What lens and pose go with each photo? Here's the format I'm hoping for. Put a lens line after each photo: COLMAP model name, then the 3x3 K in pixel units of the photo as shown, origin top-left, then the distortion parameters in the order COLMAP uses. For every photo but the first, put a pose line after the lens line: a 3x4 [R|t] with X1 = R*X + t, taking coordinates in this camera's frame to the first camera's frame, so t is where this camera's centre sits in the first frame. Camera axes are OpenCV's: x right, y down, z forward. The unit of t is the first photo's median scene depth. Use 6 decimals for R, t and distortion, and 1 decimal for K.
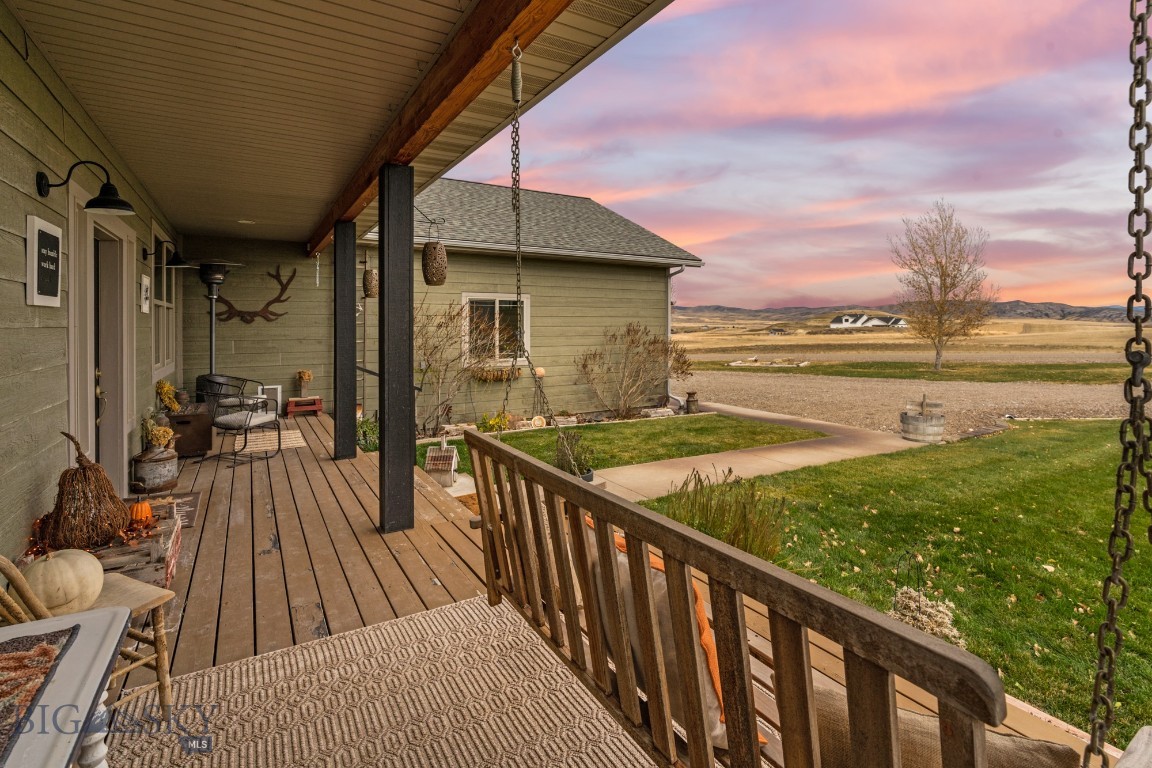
lens RADIAL K [[541.9, 0, 576.0], [0, 541.9, 384.0], [0, 0, 1]] dist [0.000758, 0.000103]
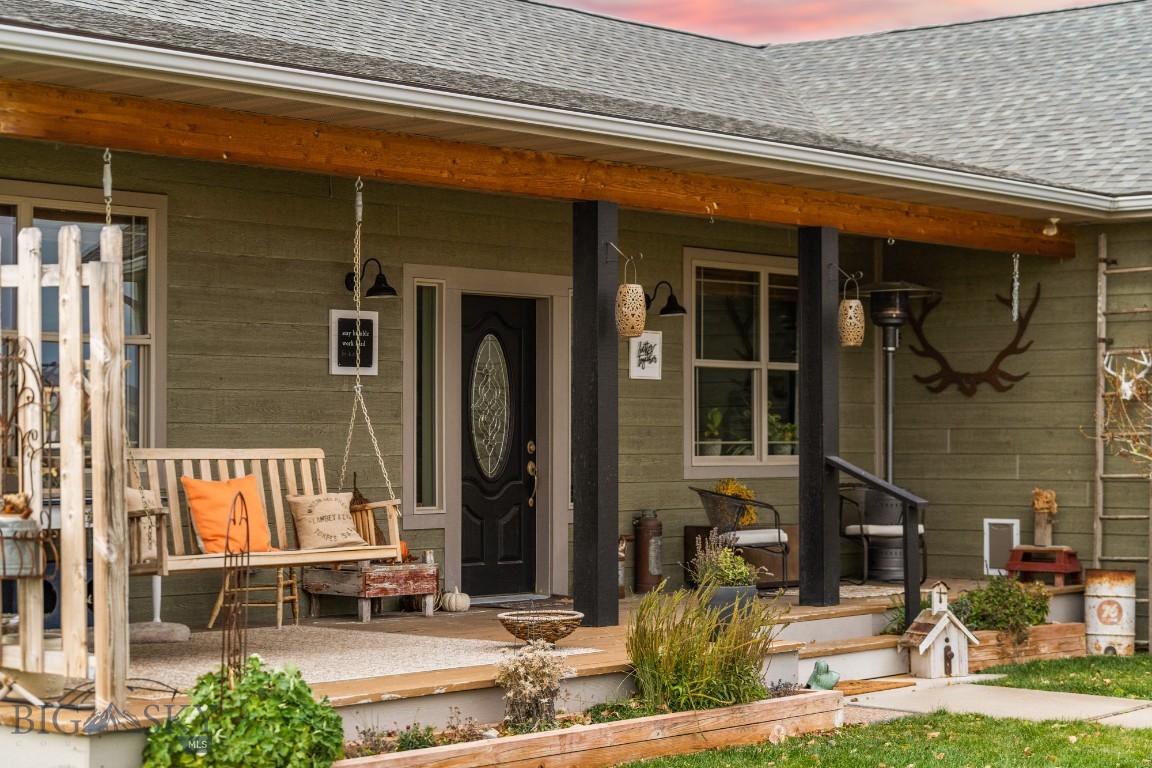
lens RADIAL K [[2430.8, 0, 576.0], [0, 2430.8, 384.0], [0, 0, 1]] dist [0.029489, 0.162031]
pose [[0.322836, -0.020702, -0.946228, 1.398398], [-0.099197, 0.993514, -0.055580, 0.040967], [0.941242, 0.111806, 0.318689, -0.089546]]
